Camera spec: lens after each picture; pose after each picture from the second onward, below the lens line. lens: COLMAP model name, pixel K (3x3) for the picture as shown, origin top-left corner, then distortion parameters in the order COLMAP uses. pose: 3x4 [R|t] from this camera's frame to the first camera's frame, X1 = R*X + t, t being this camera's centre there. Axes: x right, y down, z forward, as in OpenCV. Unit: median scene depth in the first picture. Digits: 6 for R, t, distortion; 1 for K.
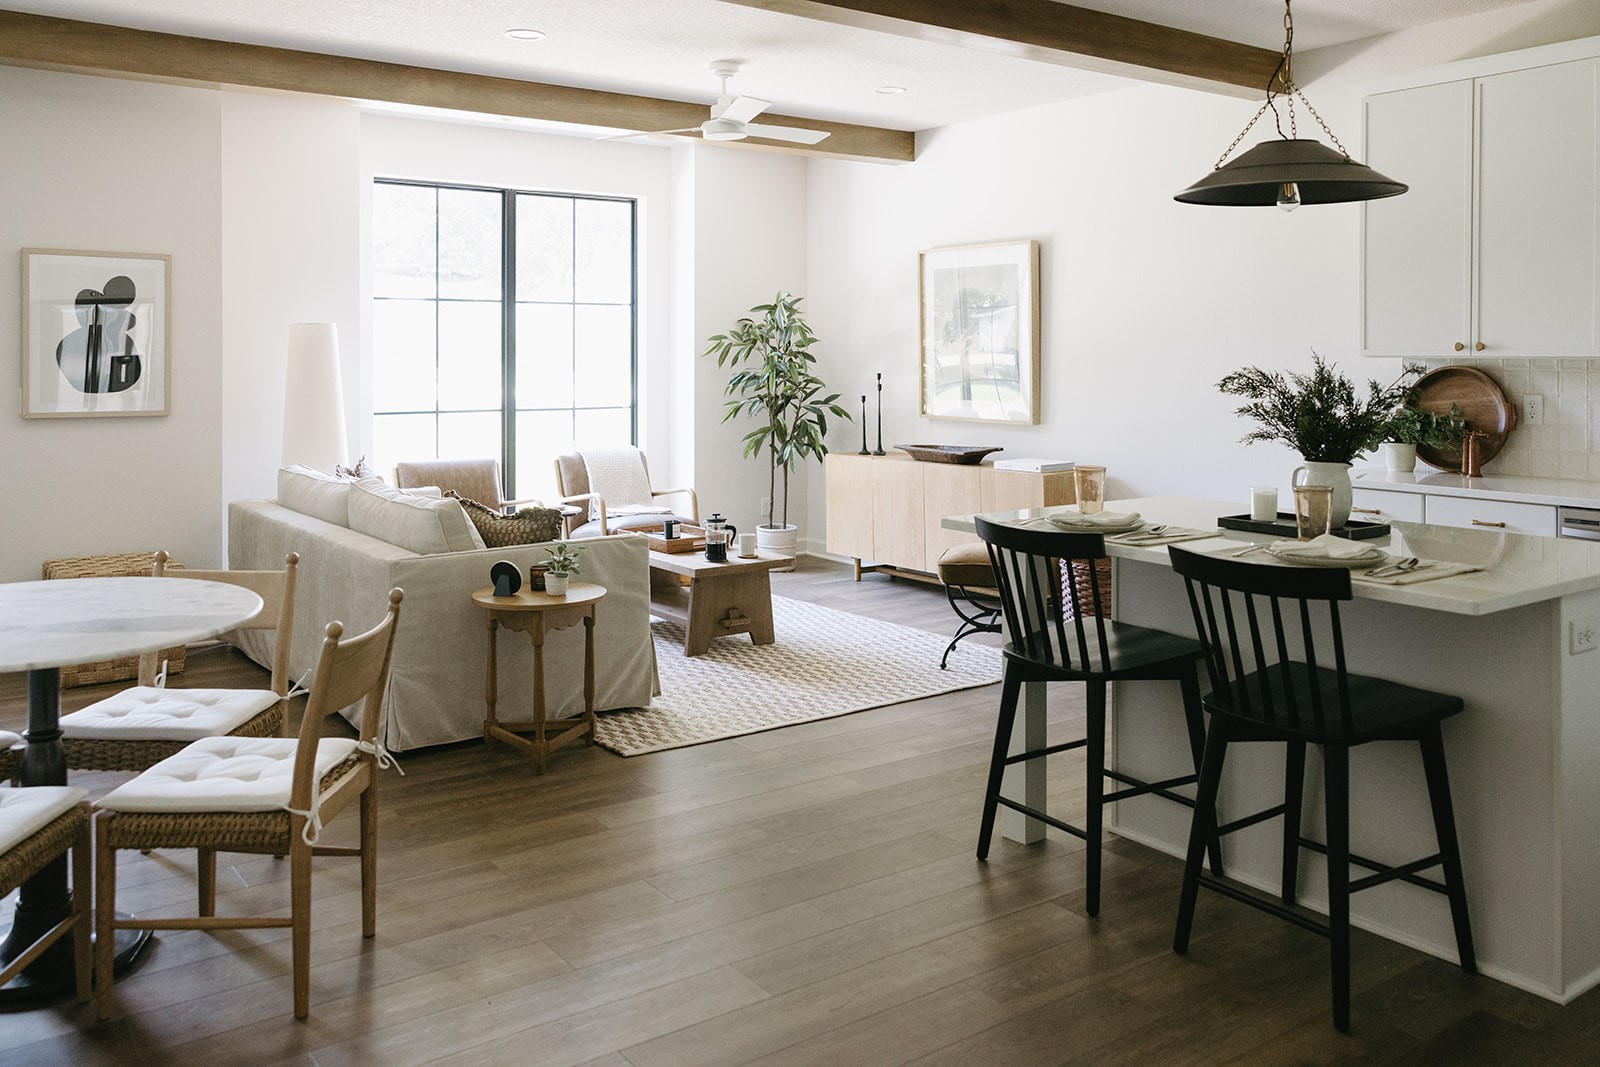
lens RADIAL K [[1286.8, 0, 807.3], [0, 1286.8, 457.4], [0, 0, 1]] dist [0.003331, 0.003487]
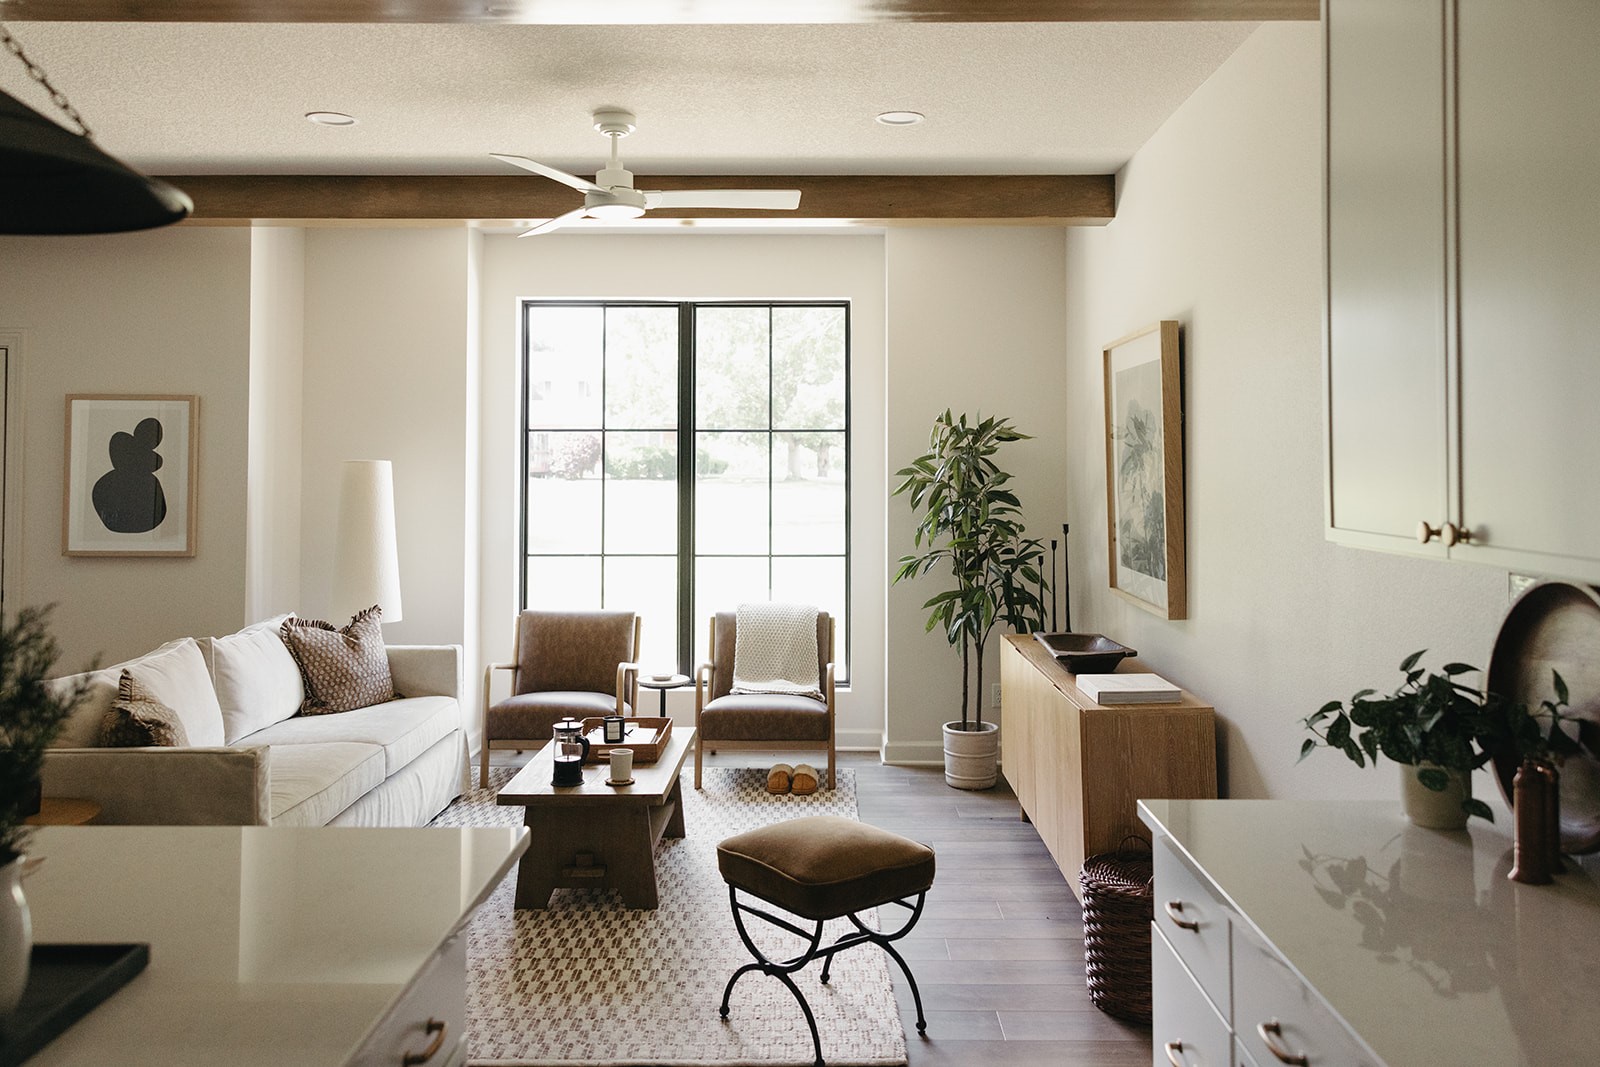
lens RADIAL K [[1291.7, 0, 802.6], [0, 1291.7, 497.2], [0, 0, 1]] dist [0.003746, 0.001745]
pose [[0.807667, 0.012539, -0.589505, 0.365588], [-0.047747, 0.997881, -0.044192, -0.043887], [0.587702, 0.063840, 0.806555, 0.366777]]
